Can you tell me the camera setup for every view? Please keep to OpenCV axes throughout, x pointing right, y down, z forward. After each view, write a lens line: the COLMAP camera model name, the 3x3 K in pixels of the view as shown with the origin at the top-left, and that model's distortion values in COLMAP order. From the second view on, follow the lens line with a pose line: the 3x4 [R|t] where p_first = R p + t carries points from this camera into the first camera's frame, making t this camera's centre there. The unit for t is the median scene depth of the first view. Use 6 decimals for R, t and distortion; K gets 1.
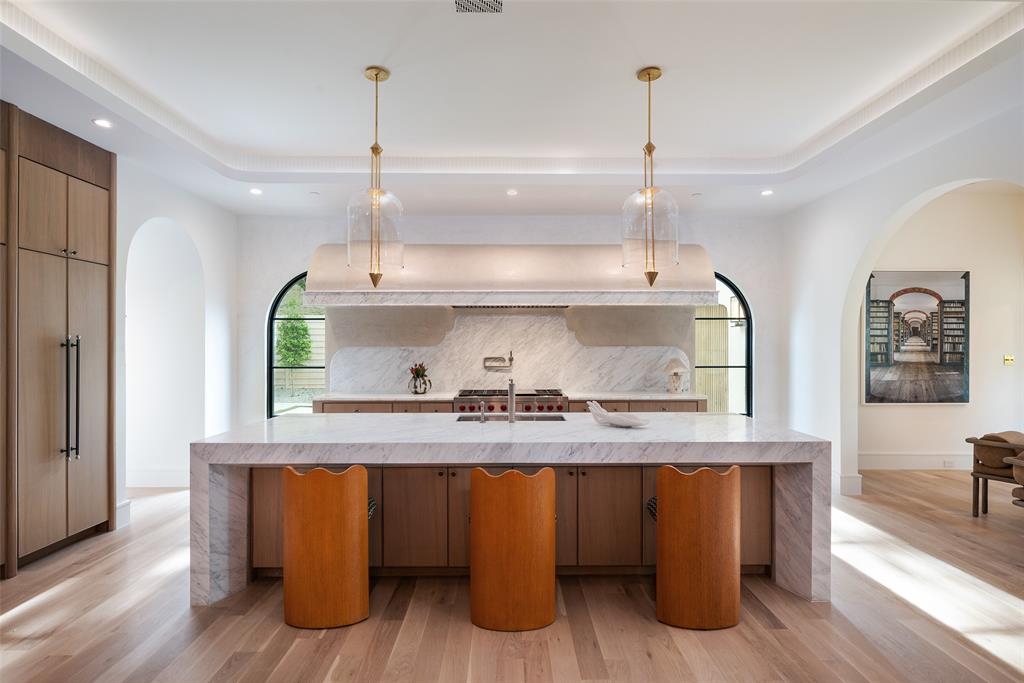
lens RADIAL K [[536.3, 0, 525.5], [0, 536.3, 343.2], [0, 0, 1]] dist [-0.001305, -0.000600]
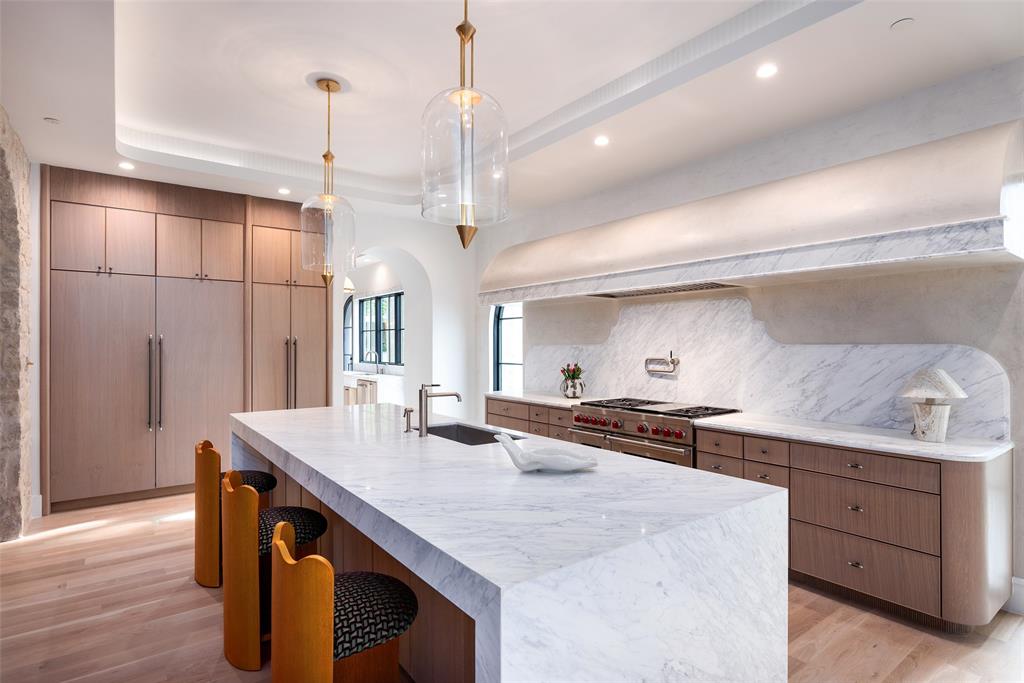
lens RADIAL K [[536.3, 0, 510.5], [0, 536.3, 342.3], [0, 0, 1]] dist [-0.001305, -0.000600]
pose [[0.572949, -0.002463, -0.819587, 0.448372], [0.002962, 0.999995, -0.000935, 0.002924], [0.819586, -0.001893, 0.572954, 0.392624]]
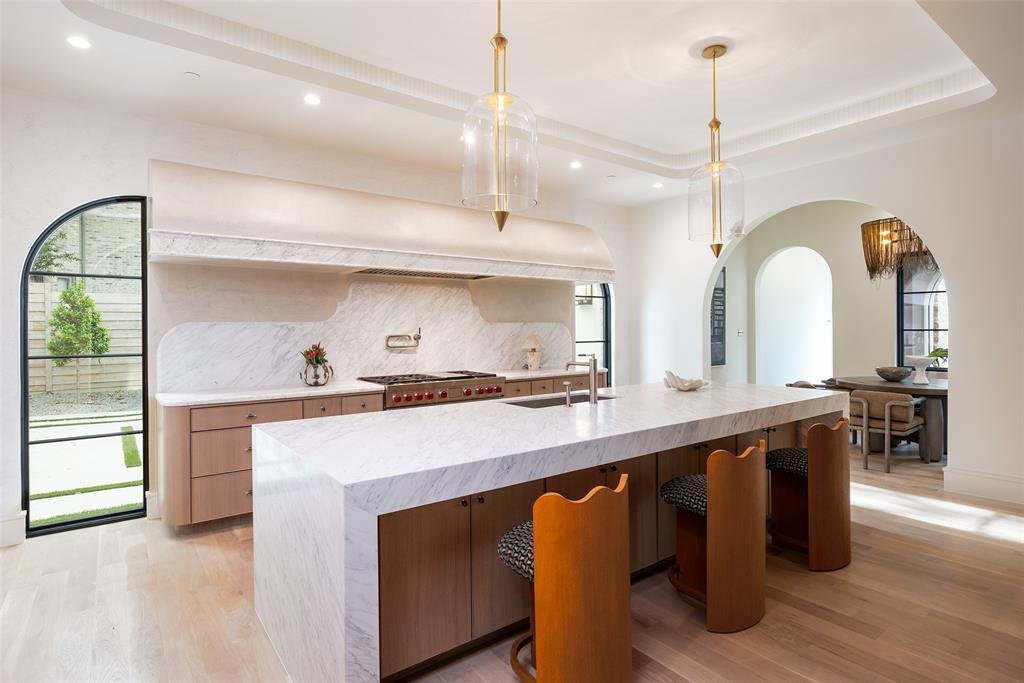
lens RADIAL K [[536.3, 0, 528.5], [0, 536.3, 329.9], [0, 0, 1]] dist [-0.001305, -0.000600]
pose [[0.799957, -0.007047, 0.600017, -0.390273], [0.005020, 0.999975, 0.005052, 0.014730], [-0.600037, -0.001029, 0.799972, 0.226696]]
